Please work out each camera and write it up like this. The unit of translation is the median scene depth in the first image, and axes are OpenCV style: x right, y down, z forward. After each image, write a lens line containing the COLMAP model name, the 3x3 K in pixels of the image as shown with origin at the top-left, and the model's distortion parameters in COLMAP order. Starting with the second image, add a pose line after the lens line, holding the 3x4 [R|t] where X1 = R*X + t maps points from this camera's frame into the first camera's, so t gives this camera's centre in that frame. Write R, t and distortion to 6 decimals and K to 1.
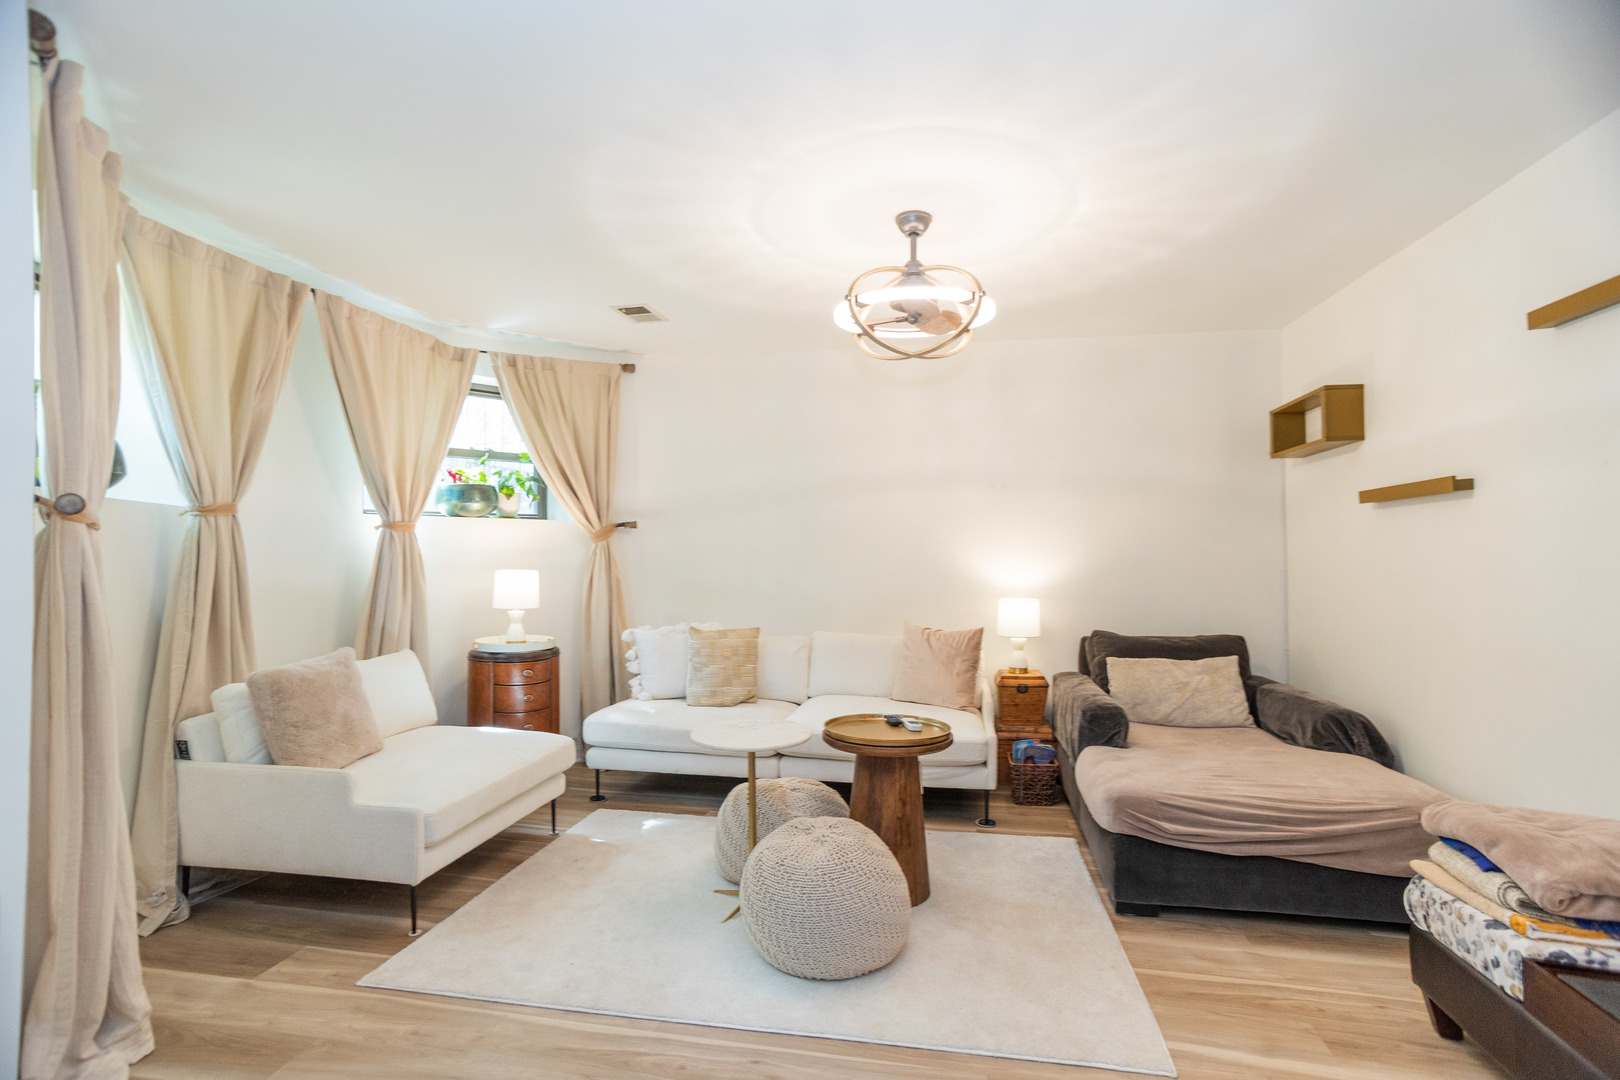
lens RADIAL K [[777.2, 0, 807.1], [0, 777.2, 543.6], [0, 0, 1]] dist [-0.075648, 0.048708]
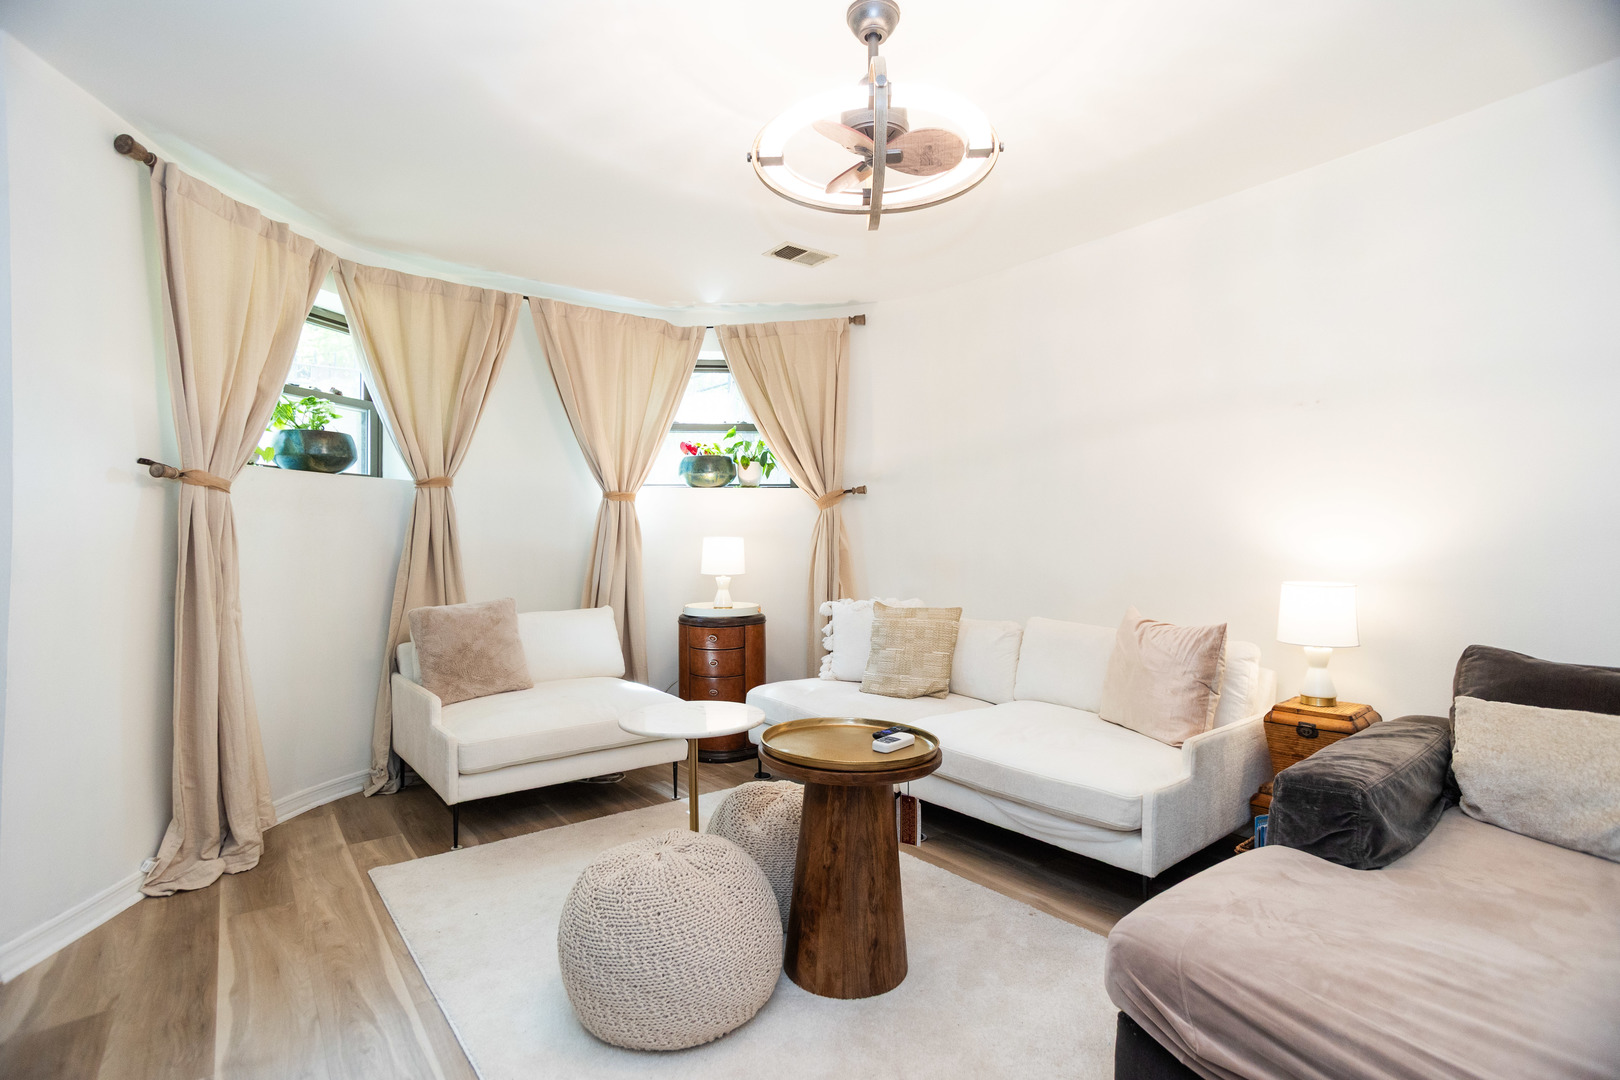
lens RADIAL K [[777.2, 0, 807.1], [0, 777.2, 543.6], [0, 0, 1]] dist [-0.075648, 0.048708]
pose [[0.755758, 0.001804, -0.654849, 0.381225], [0.006930, 0.999918, 0.010753, 0.033650], [0.654814, -0.012665, 0.755684, 0.305750]]
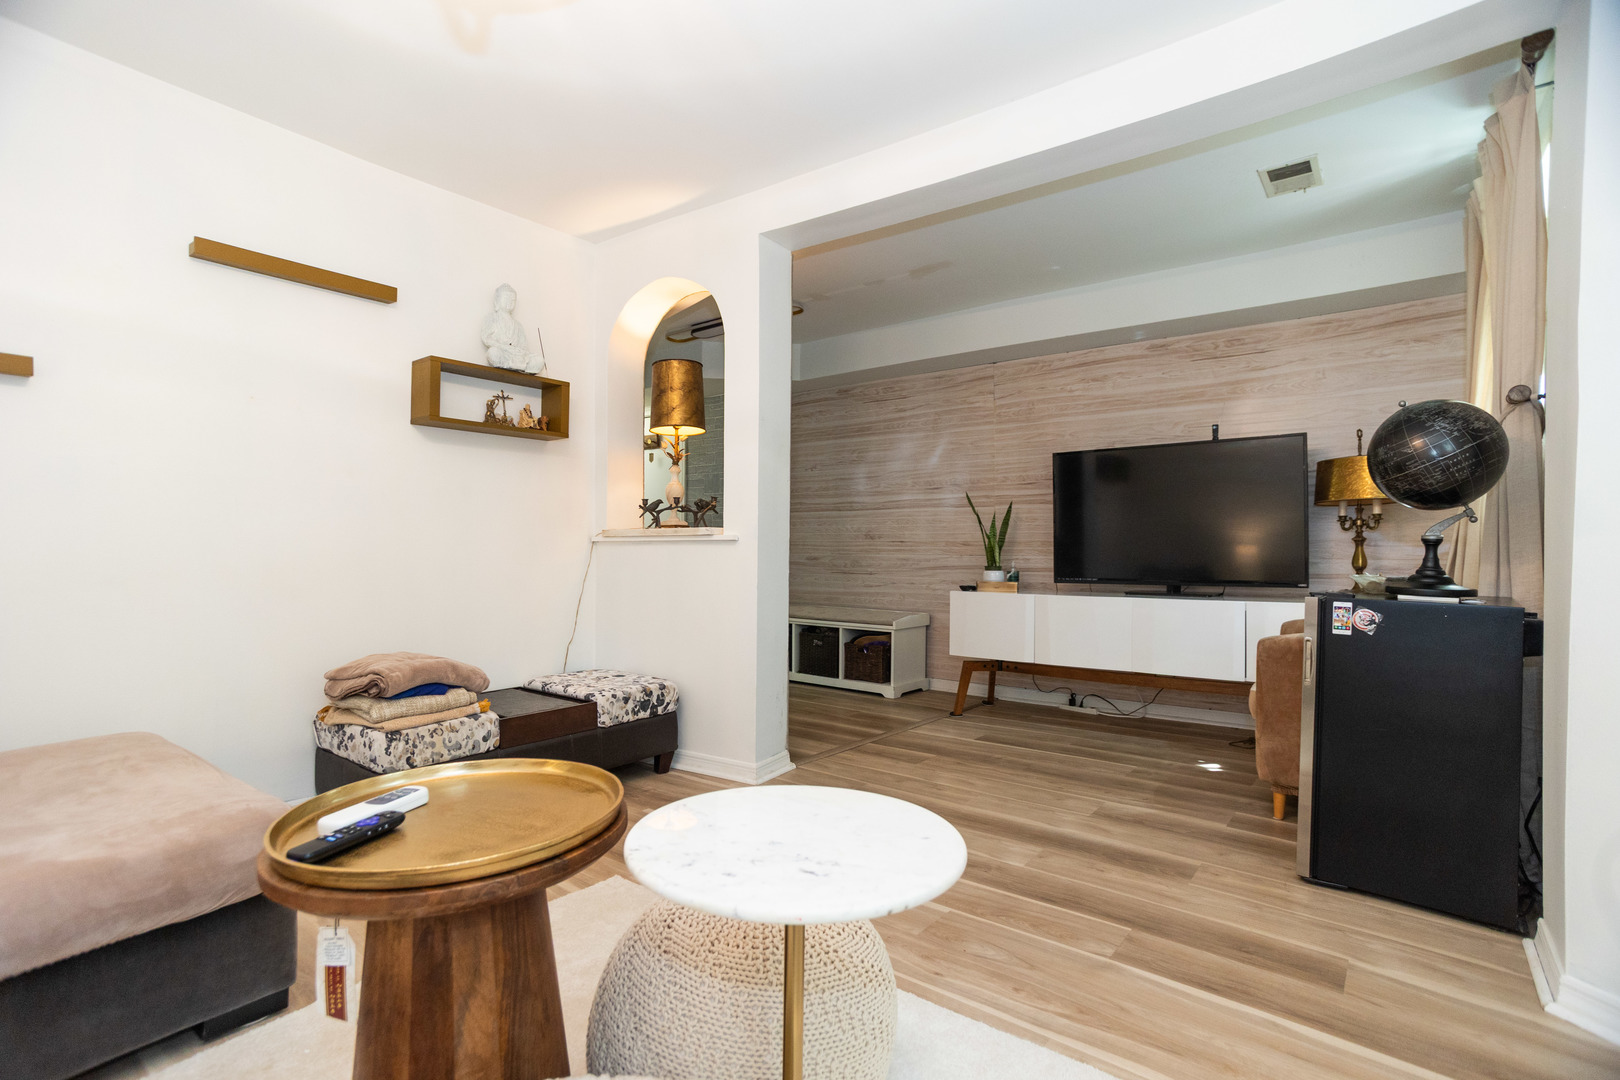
lens RADIAL K [[777.2, 0, 807.1], [0, 777.2, 543.6], [0, 0, 1]] dist [-0.075648, 0.048708]
pose [[-0.890584, 0.000346, 0.454818, -0.163480], [-0.007394, 0.999857, -0.015237, 0.075726], [-0.454758, -0.016933, -0.890454, 0.888437]]
